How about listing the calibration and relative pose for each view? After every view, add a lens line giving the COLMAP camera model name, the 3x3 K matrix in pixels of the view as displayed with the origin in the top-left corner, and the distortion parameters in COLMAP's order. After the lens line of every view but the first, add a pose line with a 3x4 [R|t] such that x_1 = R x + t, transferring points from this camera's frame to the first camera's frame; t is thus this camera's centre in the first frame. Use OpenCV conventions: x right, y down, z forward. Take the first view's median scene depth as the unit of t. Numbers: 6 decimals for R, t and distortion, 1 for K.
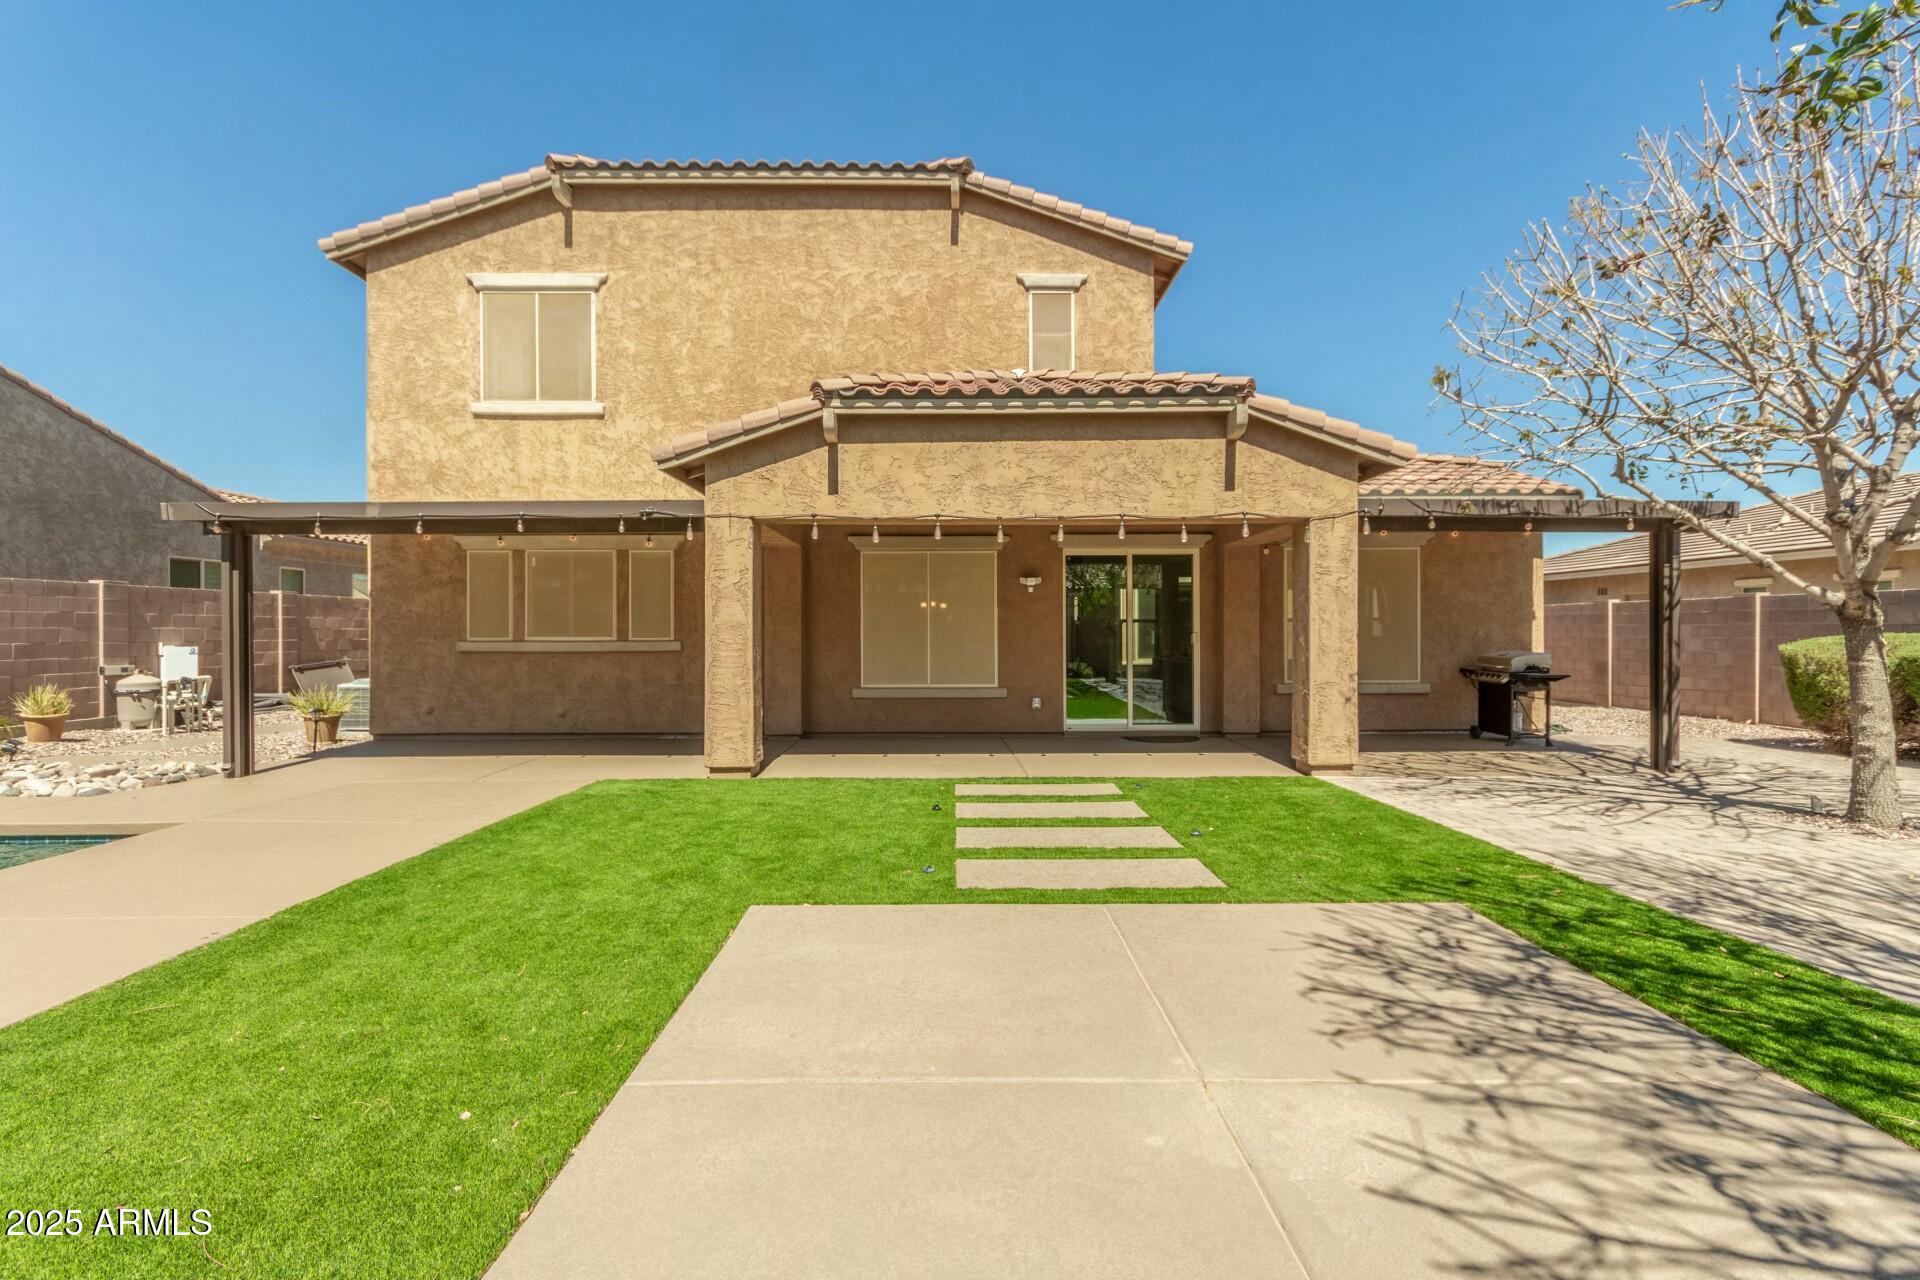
lens RADIAL K [[893.5, 0, 959.4], [0, 893.5, 634.6], [0, 0, 1]] dist [0.005989, 0.001654]
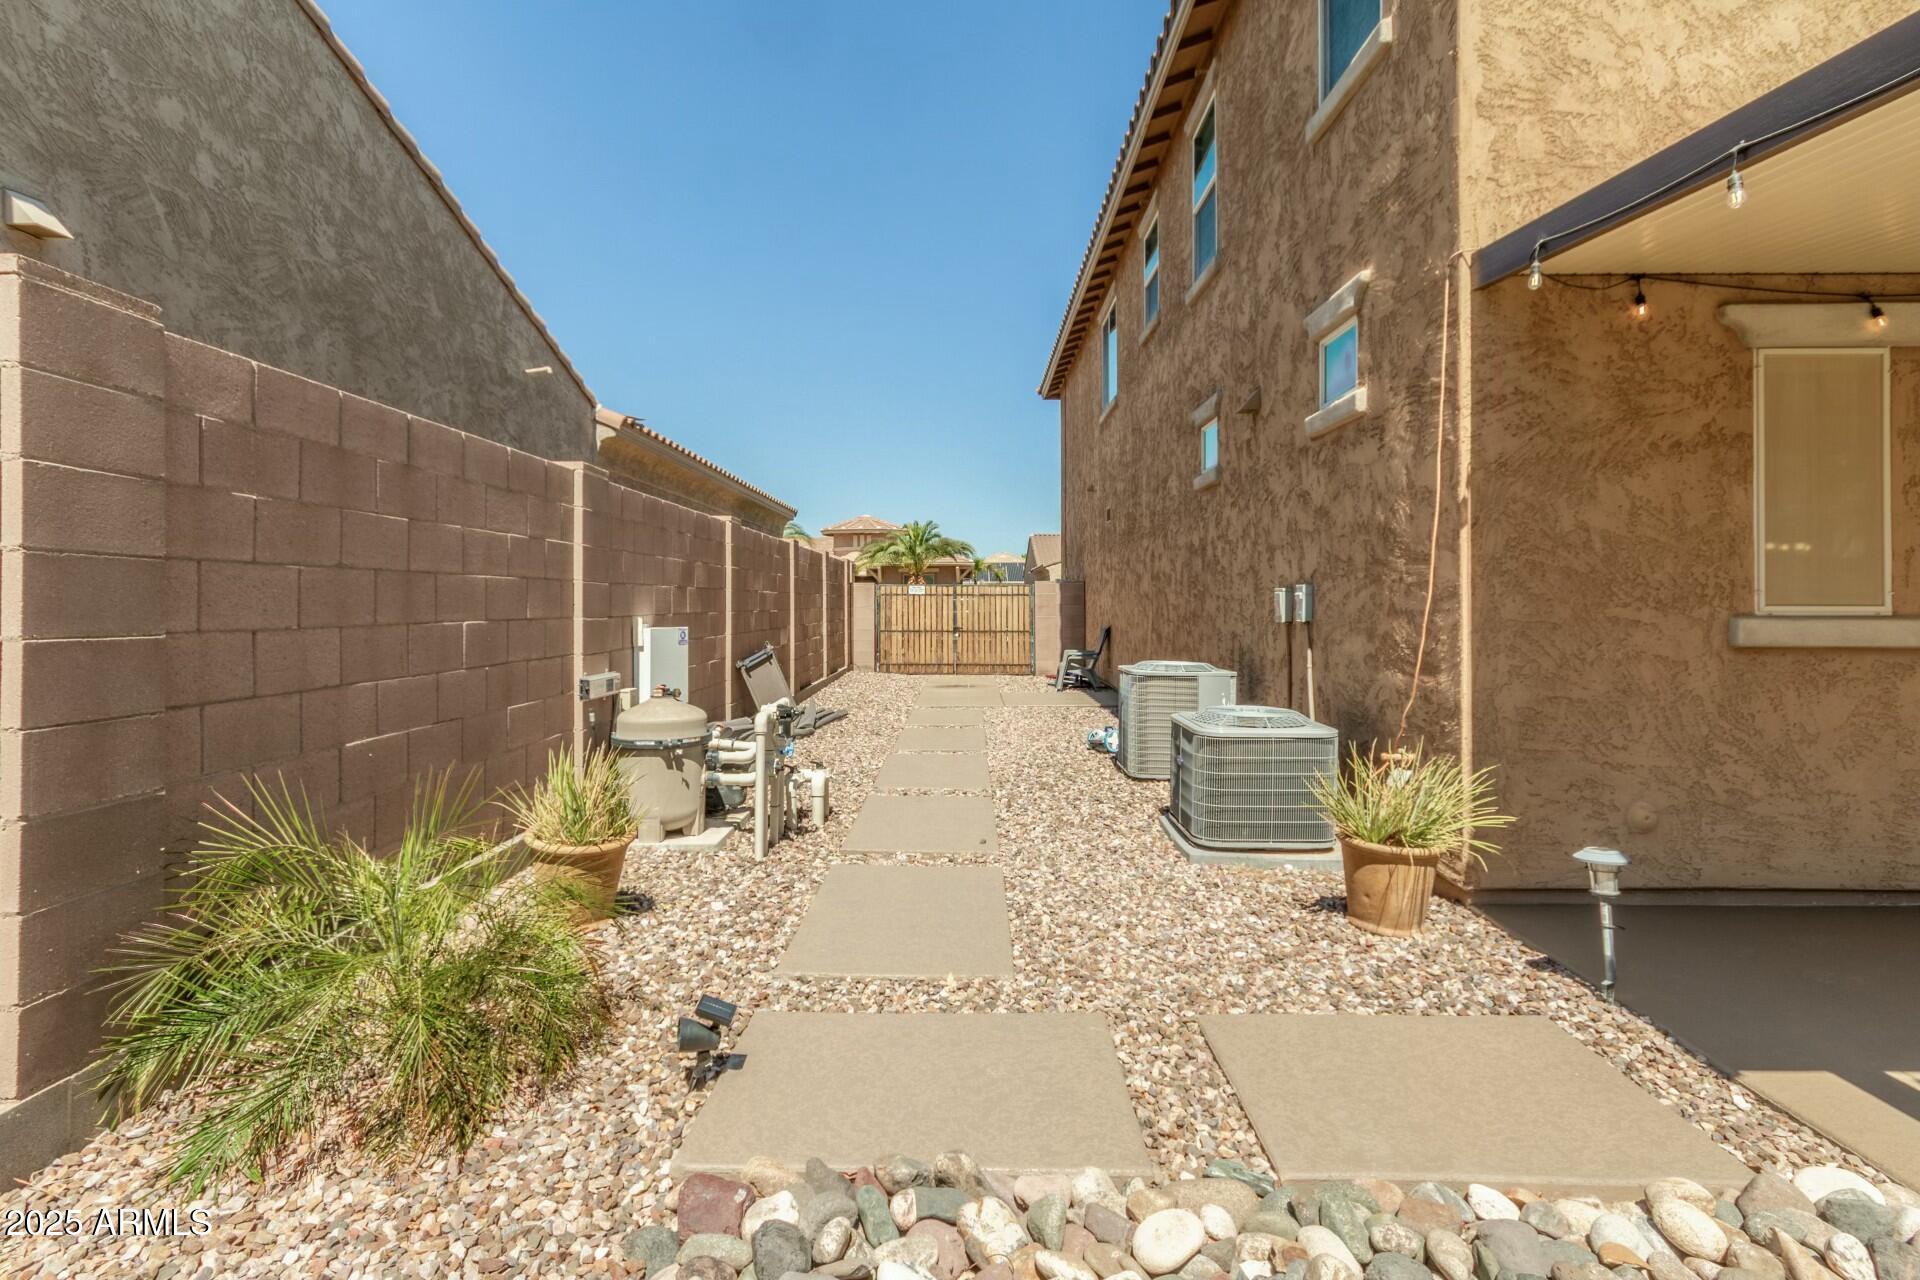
lens RADIAL K [[925.1, 0, 964.4], [0, 925.1, 597.7], [0, 0, 1]] dist [0.013070, 0.000480]
pose [[0.999964, 0.002045, -0.008232, -0.847793], [-0.002126, 0.999950, -0.009803, 0.004245], [0.008212, 0.009820, 0.999918, 0.643485]]
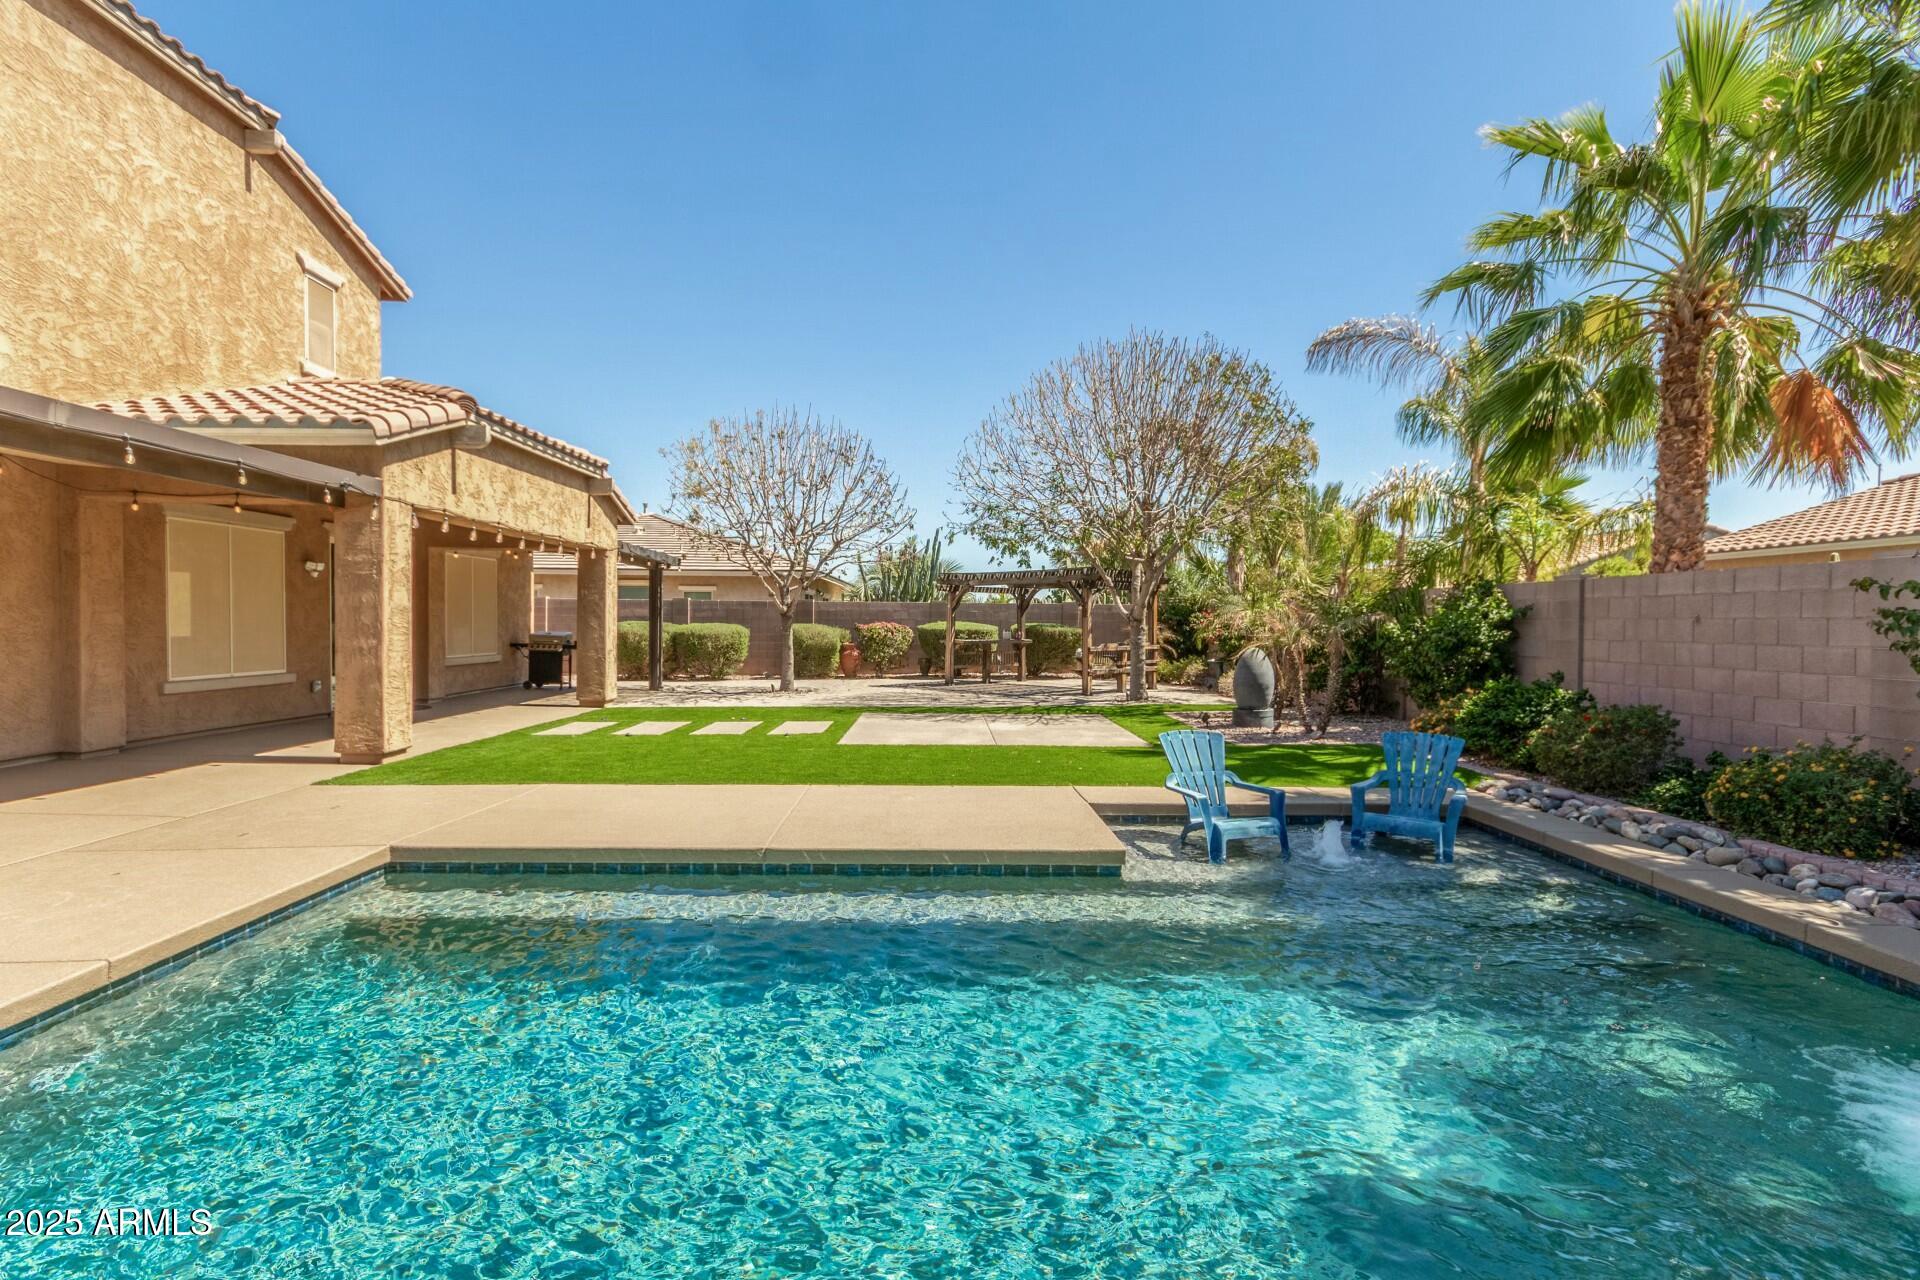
lens RADIAL K [[925.1, 0, 955.3], [0, 925.1, 642.6], [0, 0, 1]] dist [0.013070, 0.000480]
pose [[-0.010130, -0.019031, 0.999768, -0.978029], [-0.005699, 0.999804, 0.018974, 0.002472], [-0.999932, -0.005505, -0.010237, 0.286906]]
